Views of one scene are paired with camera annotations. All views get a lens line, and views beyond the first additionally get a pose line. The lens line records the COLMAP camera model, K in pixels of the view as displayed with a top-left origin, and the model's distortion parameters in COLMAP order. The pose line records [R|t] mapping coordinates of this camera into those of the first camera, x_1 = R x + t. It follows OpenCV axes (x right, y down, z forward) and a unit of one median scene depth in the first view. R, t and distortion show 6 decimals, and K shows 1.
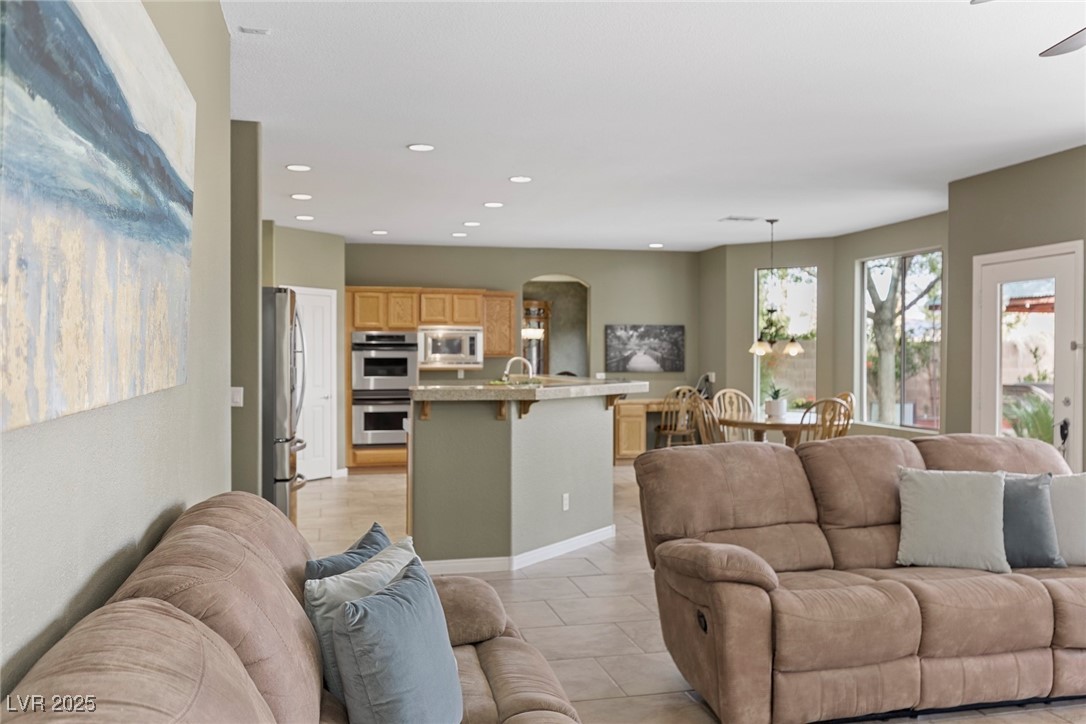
lens RADIAL K [[943.4, 0, 543.0], [0, 943.4, 362.0], [0, 0, 1]] dist [0.002579, -0.000086]
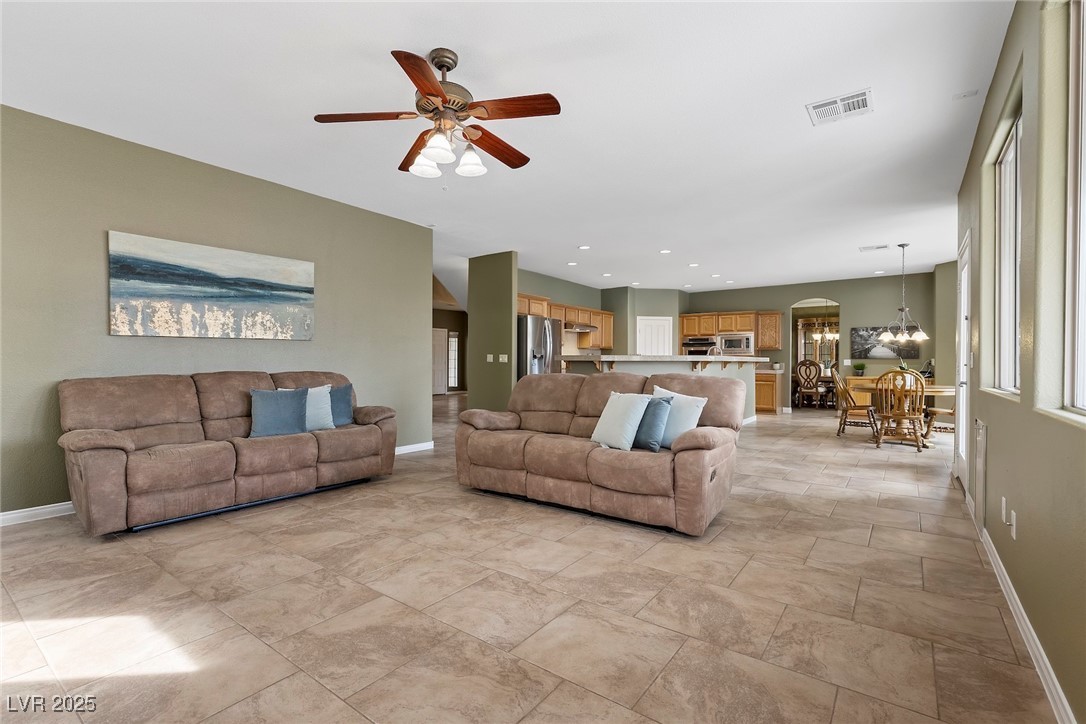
lens RADIAL K [[485.4, 0, 543.0], [0, 485.4, 362.0], [0, 0, 1]] dist [-0.002428, -0.000277]
pose [[0.648861, 0.003245, -0.760900, 0.381899], [-0.007703, 0.999968, -0.002305, 0.024519], [0.760868, 0.007357, 0.648865, 0.108433]]
